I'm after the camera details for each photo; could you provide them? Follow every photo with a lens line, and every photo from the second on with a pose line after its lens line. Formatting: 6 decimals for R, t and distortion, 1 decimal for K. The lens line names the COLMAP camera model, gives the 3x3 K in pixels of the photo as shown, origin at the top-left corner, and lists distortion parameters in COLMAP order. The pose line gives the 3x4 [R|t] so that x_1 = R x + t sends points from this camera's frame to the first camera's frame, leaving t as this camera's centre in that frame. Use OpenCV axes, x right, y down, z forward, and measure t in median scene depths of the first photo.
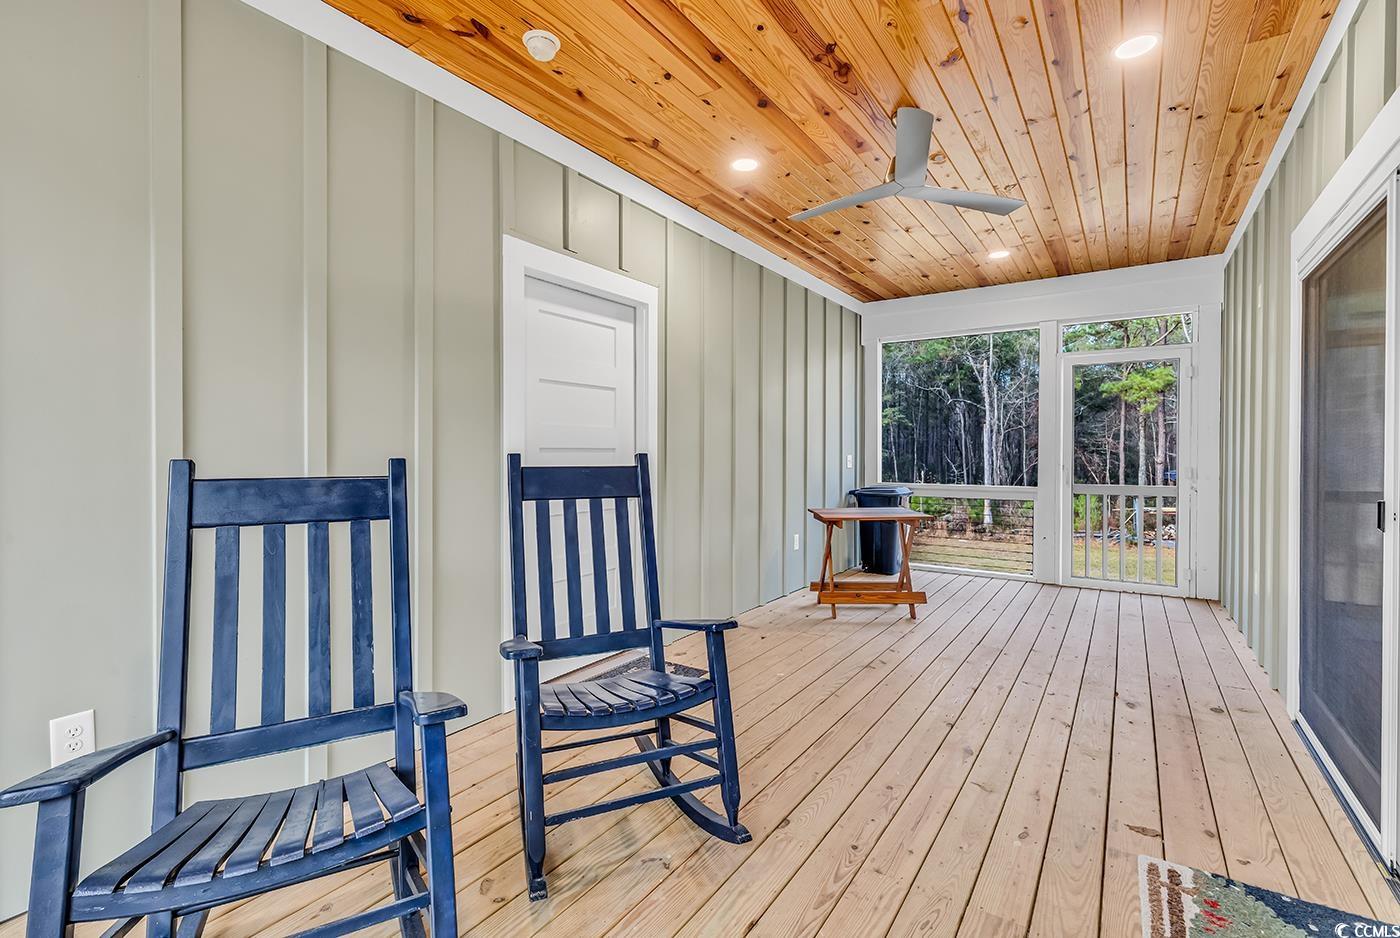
lens RADIAL K [[642.4, 0, 702.8], [0, 642.4, 461.2], [0, 0, 1]] dist [0.000919, -0.000101]
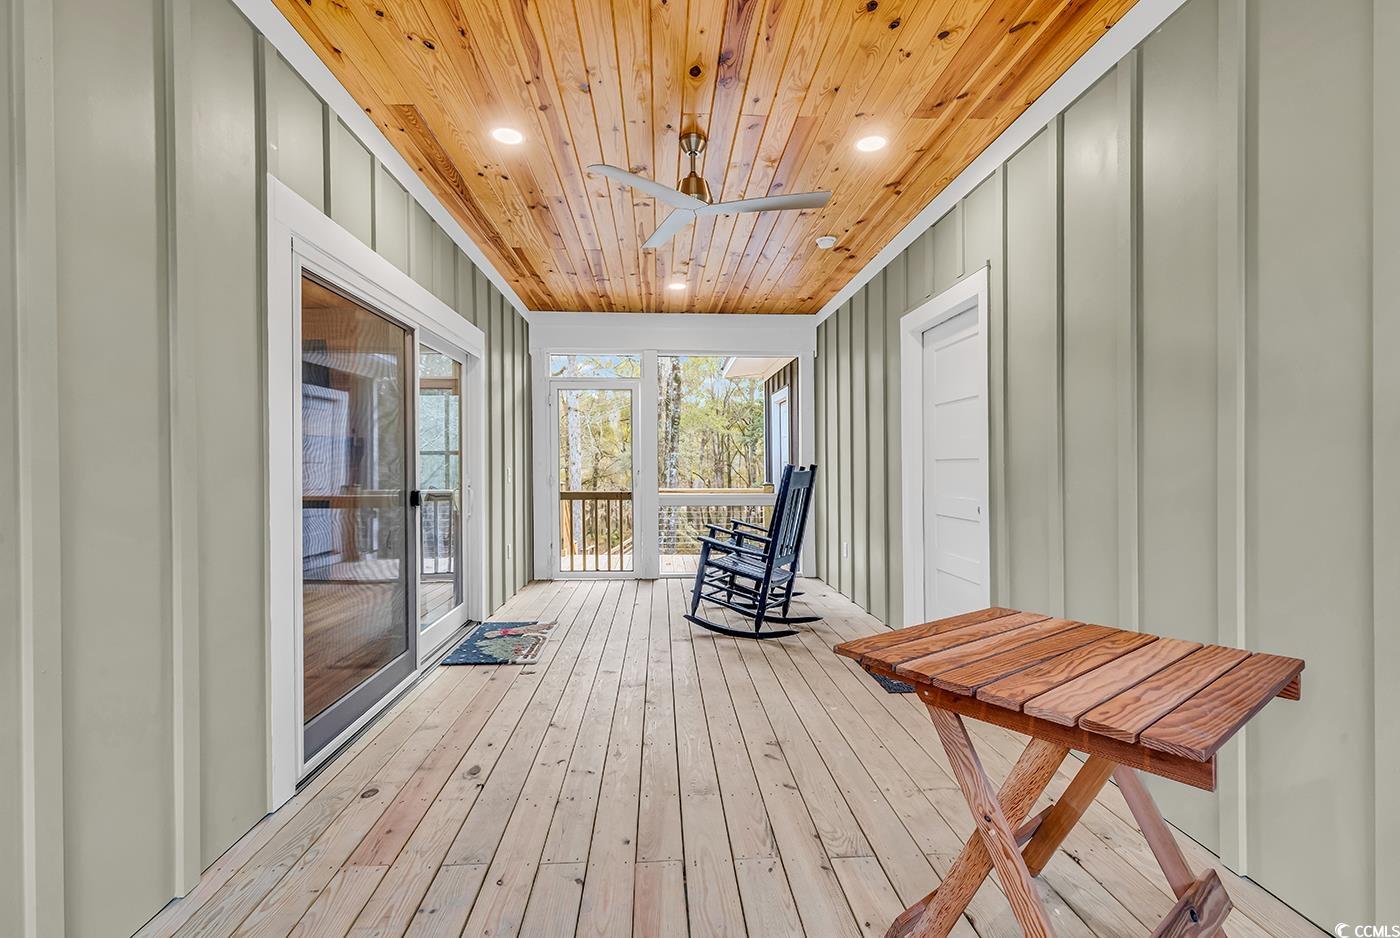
lens RADIAL K [[642.4, 0, 702.8], [0, 642.4, 461.2], [0, 0, 1]] dist [0.000919, -0.000101]
pose [[-0.794148, 0.003760, -0.607713, 0.934162], [-0.001888, 0.999961, 0.008653, -0.027520], [0.607722, 0.008019, -0.794109, 1.832916]]
